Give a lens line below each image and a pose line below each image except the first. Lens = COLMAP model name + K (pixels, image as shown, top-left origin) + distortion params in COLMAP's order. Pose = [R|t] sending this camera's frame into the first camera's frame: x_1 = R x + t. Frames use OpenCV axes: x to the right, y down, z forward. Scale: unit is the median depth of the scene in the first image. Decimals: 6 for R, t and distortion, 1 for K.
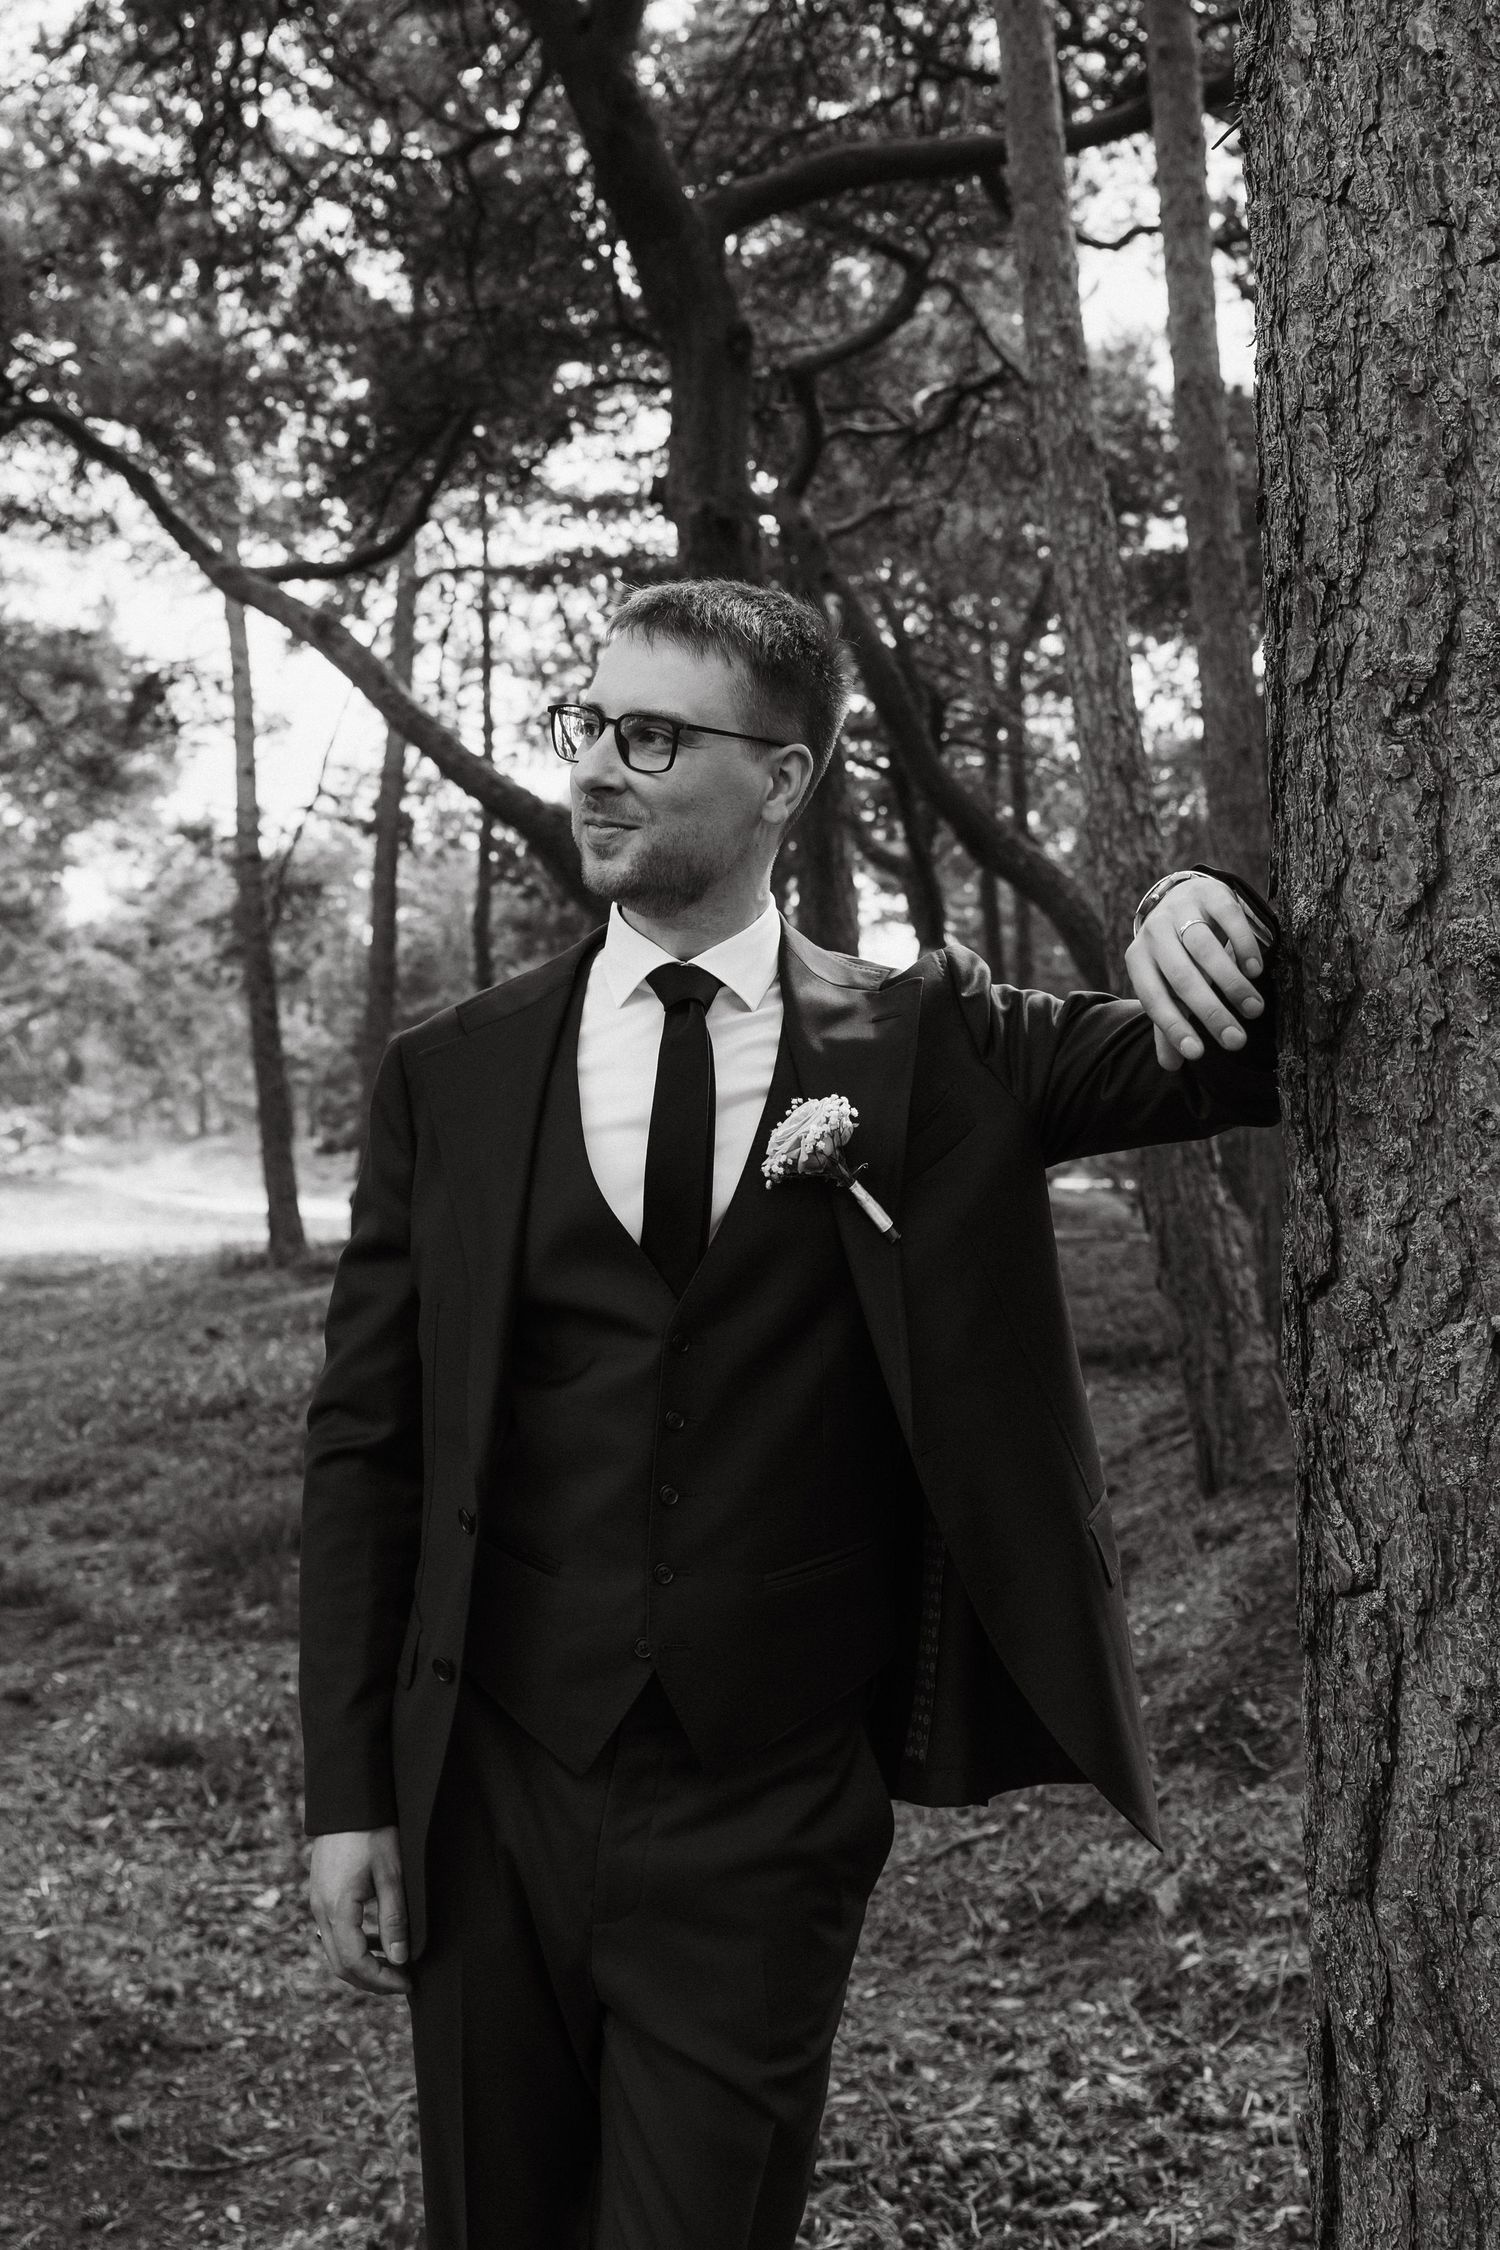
lens RADIAL K [[2666.3, 0, 752.0], [0, 2666.3, 1124.5], [0, 0, 1]] dist [-0.004435, 0.000000]
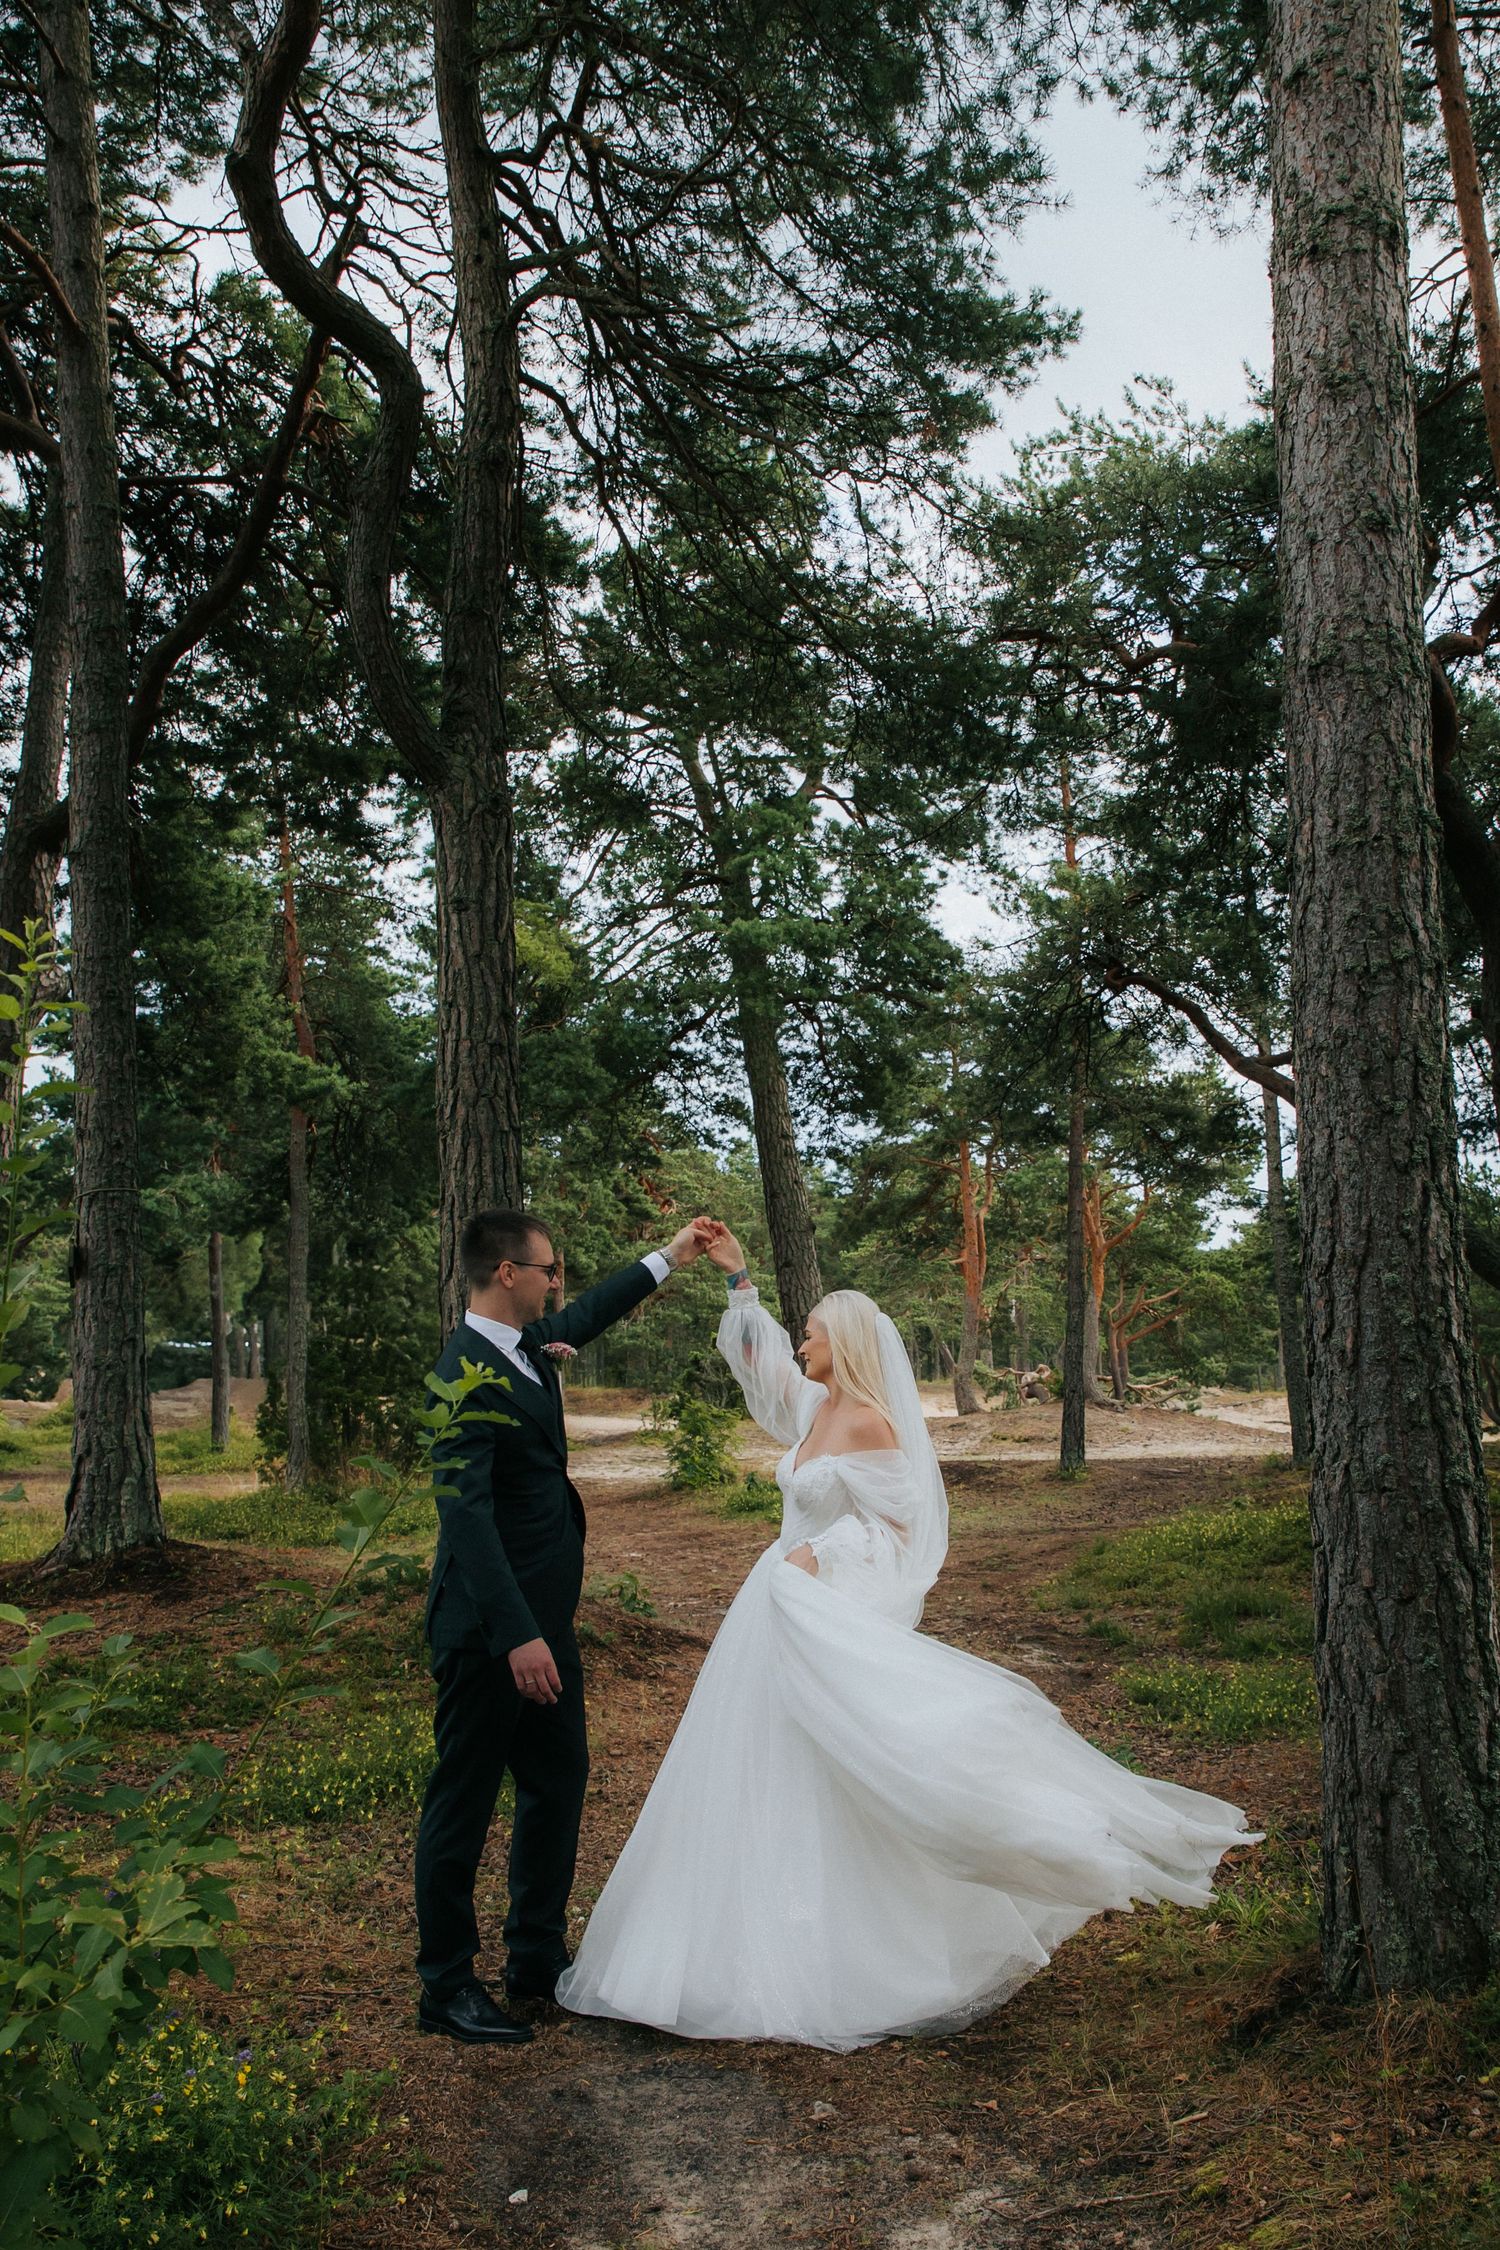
lens RADIAL K [[3287.9, 0, 749.2], [0, 3287.9, 1122.7], [0, 0, 1]] dist [-0.008280, 0.000000]
pose [[0.870345, -0.039770, -0.490834, 0.660822], [0.007028, 0.997635, -0.068373, -0.028960], [0.492392, 0.056058, 0.868566, -1.167401]]
